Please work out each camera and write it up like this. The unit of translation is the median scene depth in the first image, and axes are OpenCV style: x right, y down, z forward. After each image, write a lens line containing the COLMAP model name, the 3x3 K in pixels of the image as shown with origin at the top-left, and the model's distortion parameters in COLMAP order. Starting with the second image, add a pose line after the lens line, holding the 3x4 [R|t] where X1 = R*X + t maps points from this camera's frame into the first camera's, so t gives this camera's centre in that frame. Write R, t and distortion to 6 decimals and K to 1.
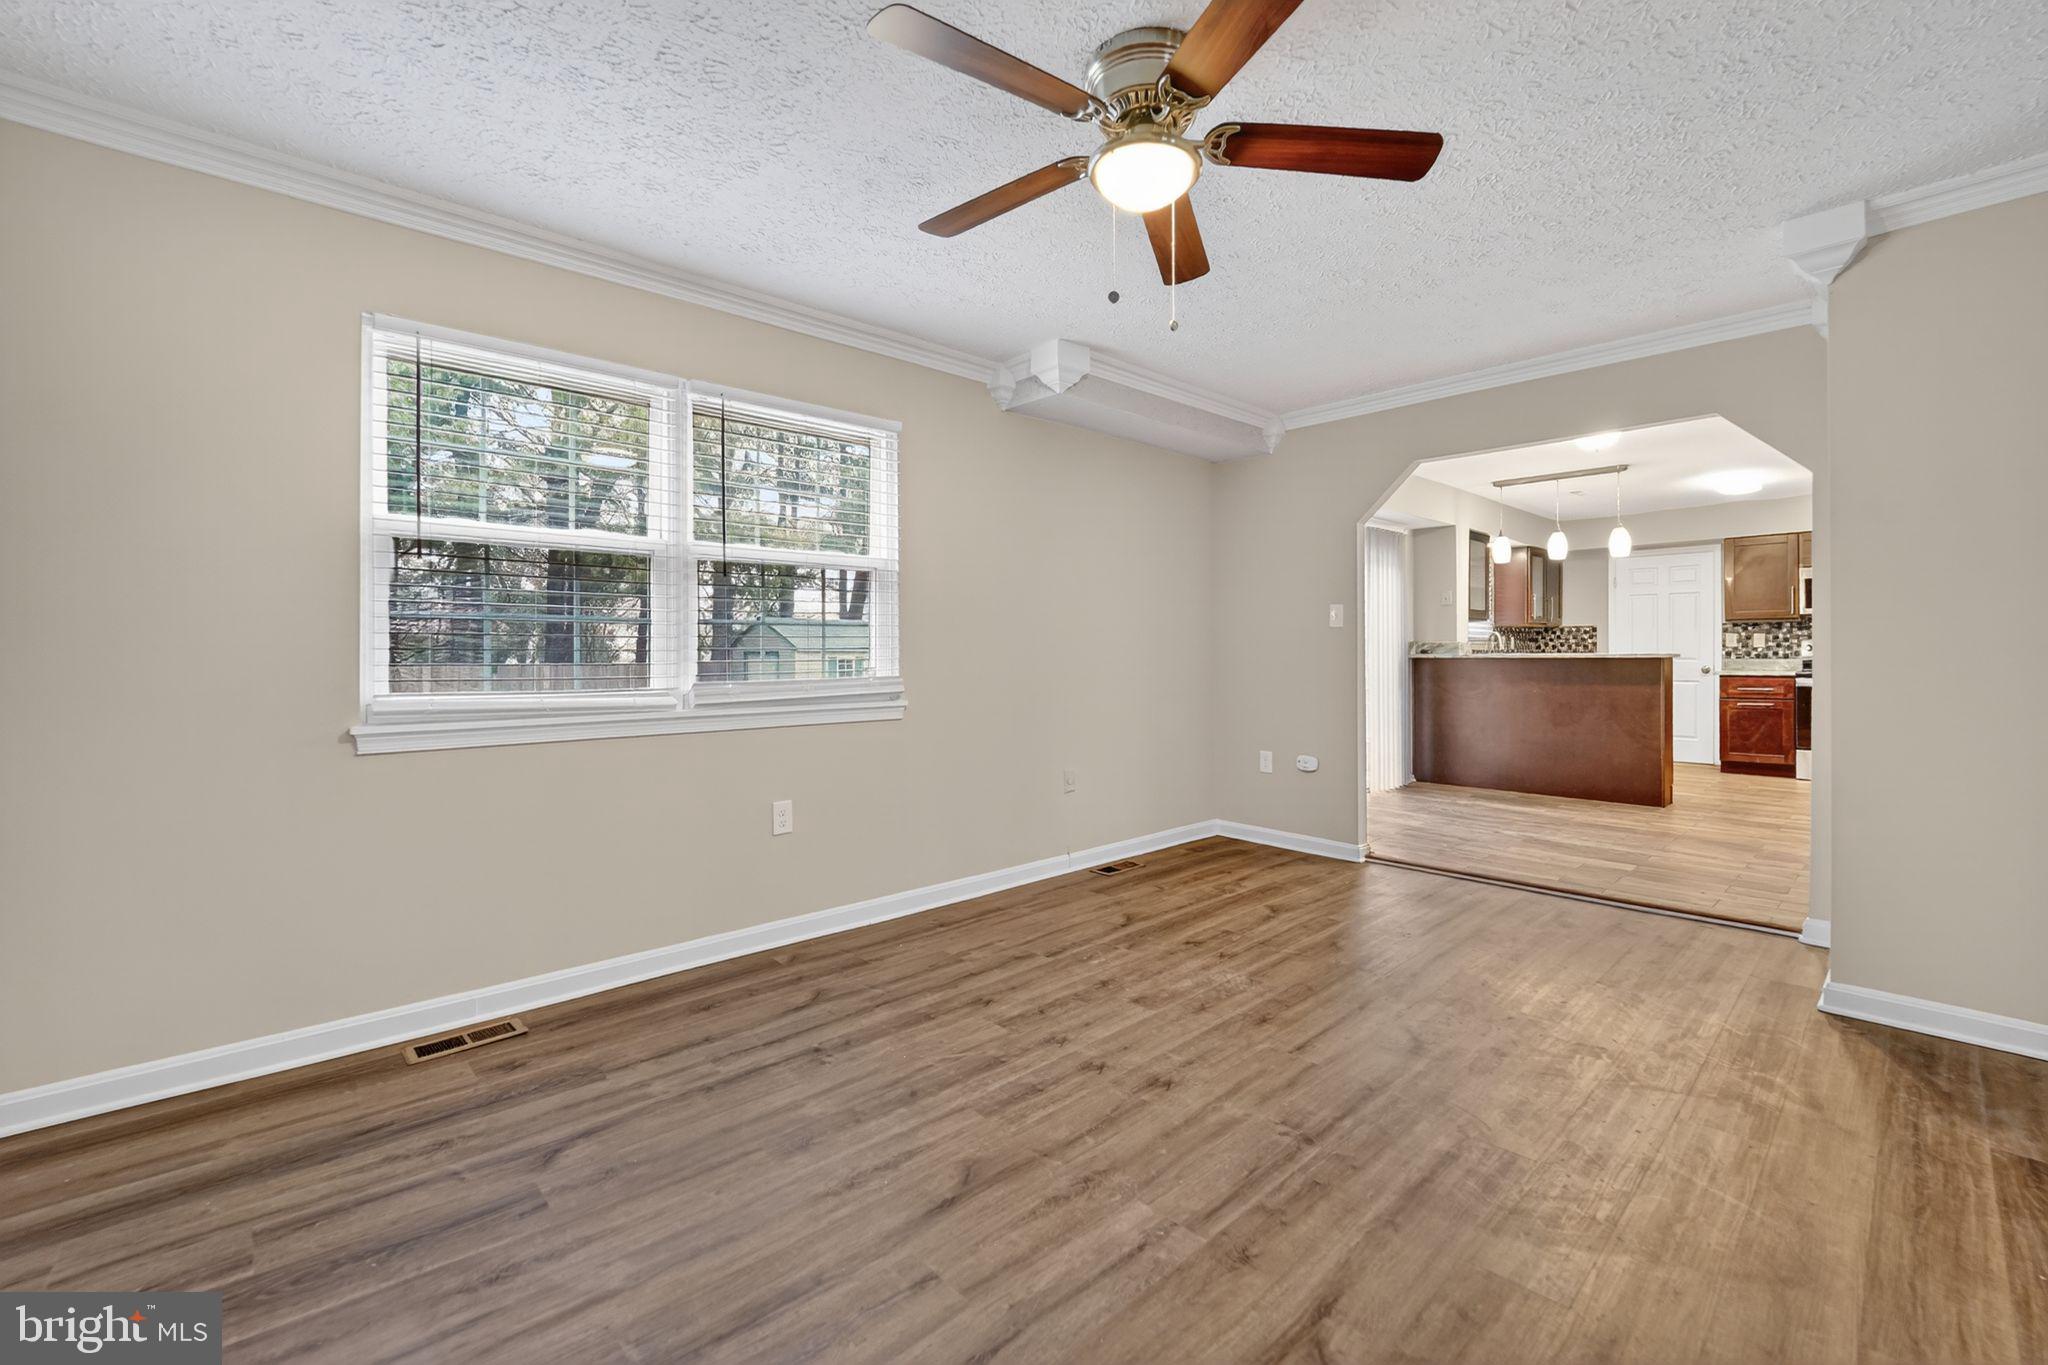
lens RADIAL K [[858.4, 0, 1076.5], [0, 858.4, 657.1], [0, 0, 1]] dist [-0.011437, -0.000420]
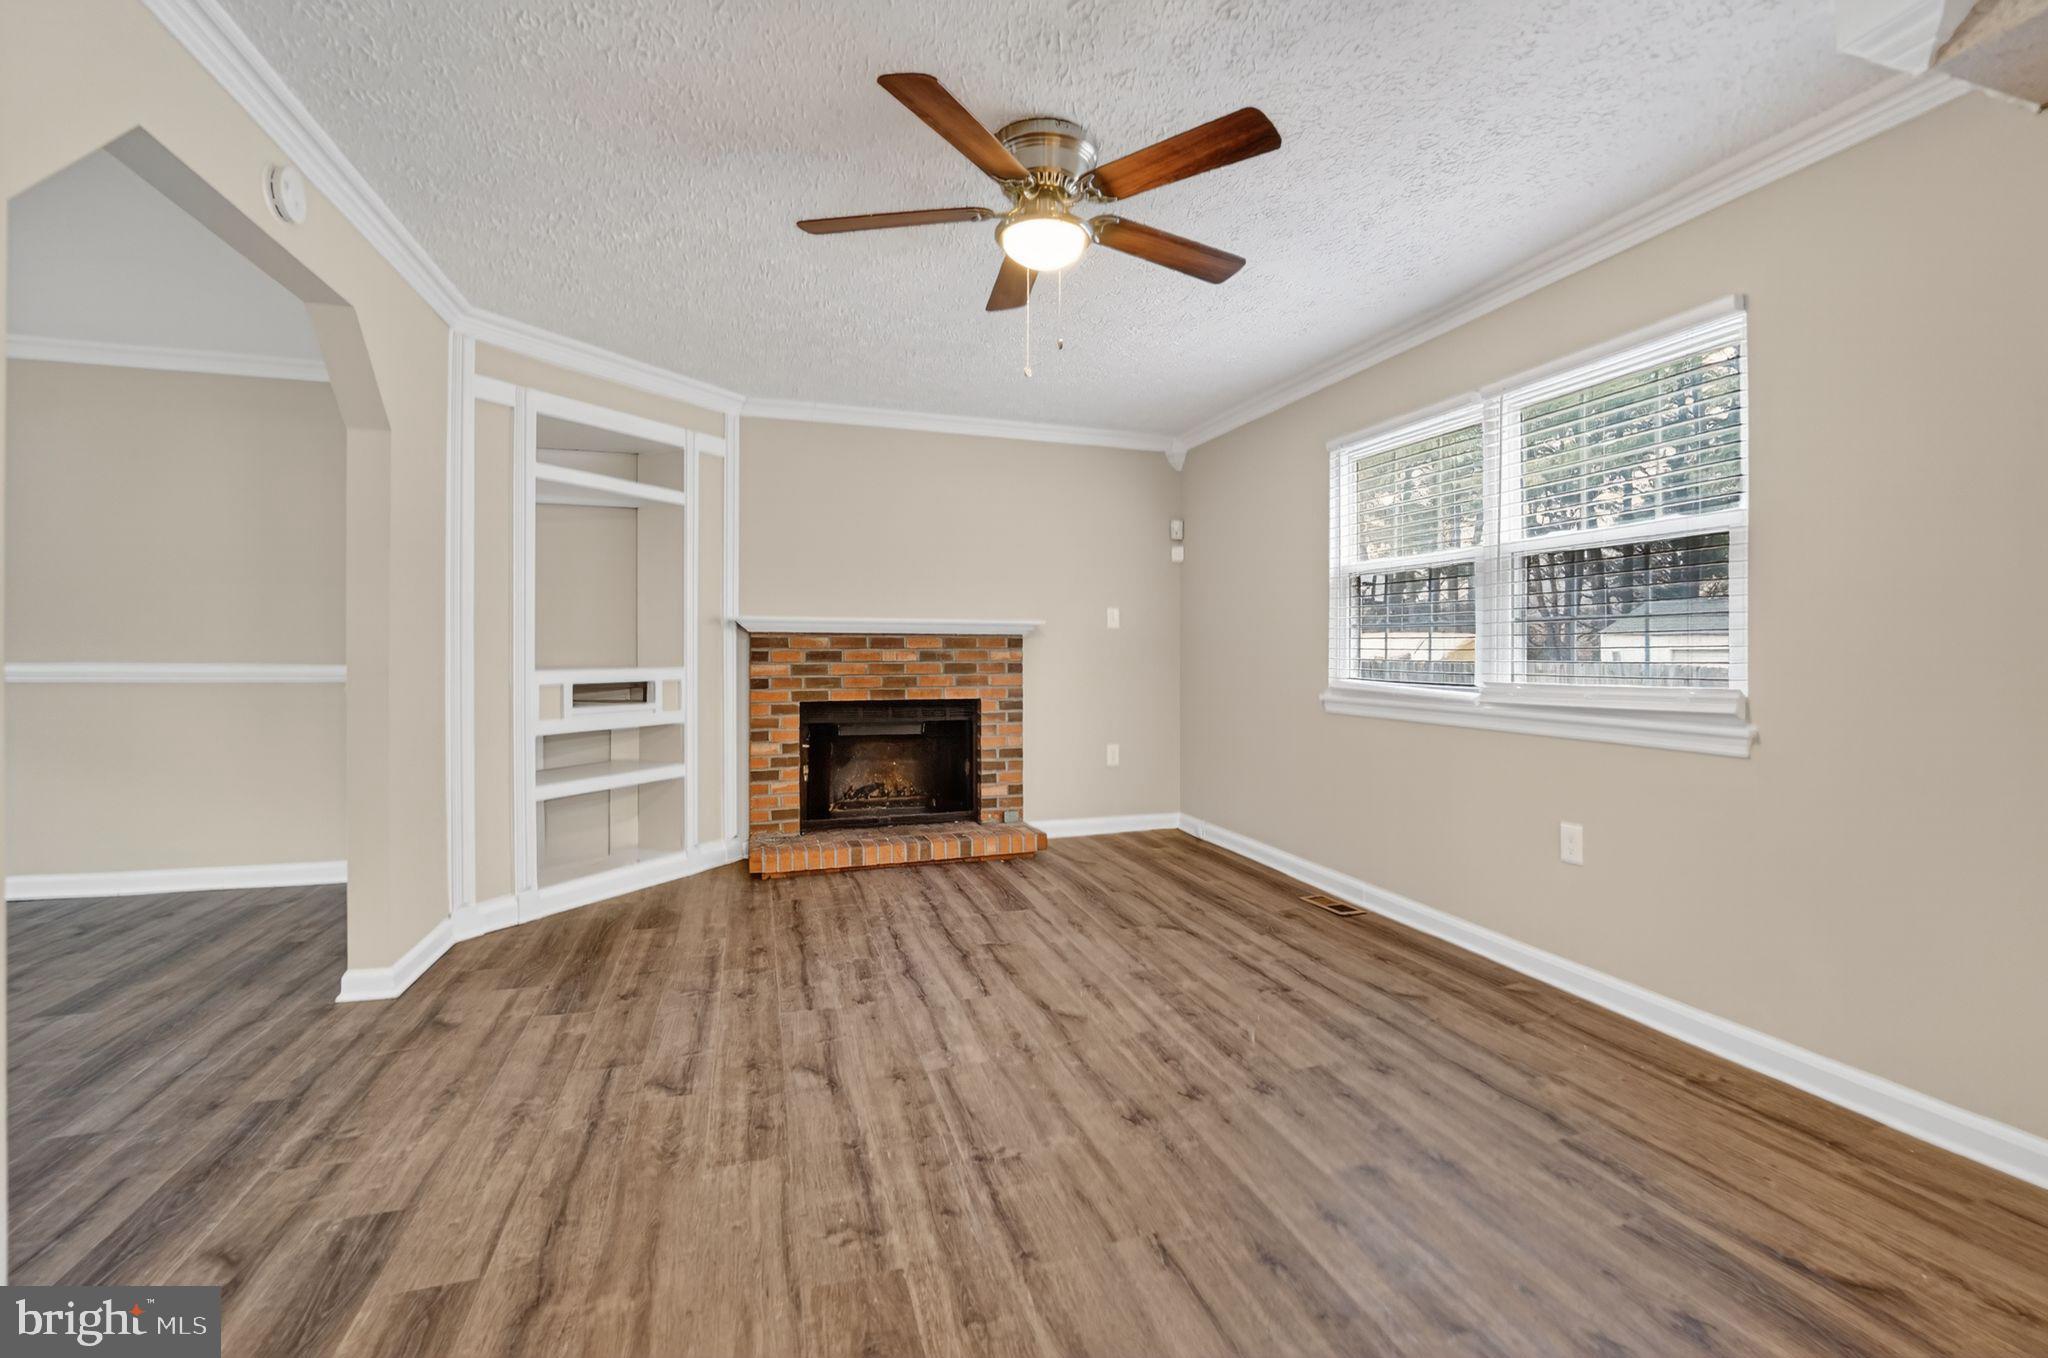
lens RADIAL K [[829.4, 0, 1010.6], [0, 829.4, 674.4], [0, 0, 1]] dist [-0.012276, -0.000343]
pose [[-0.459358, 0.025903, -0.887873, 0.873771], [-0.003230, 0.999519, 0.030832, -0.009020], [0.888245, 0.017031, -0.459054, 1.183450]]
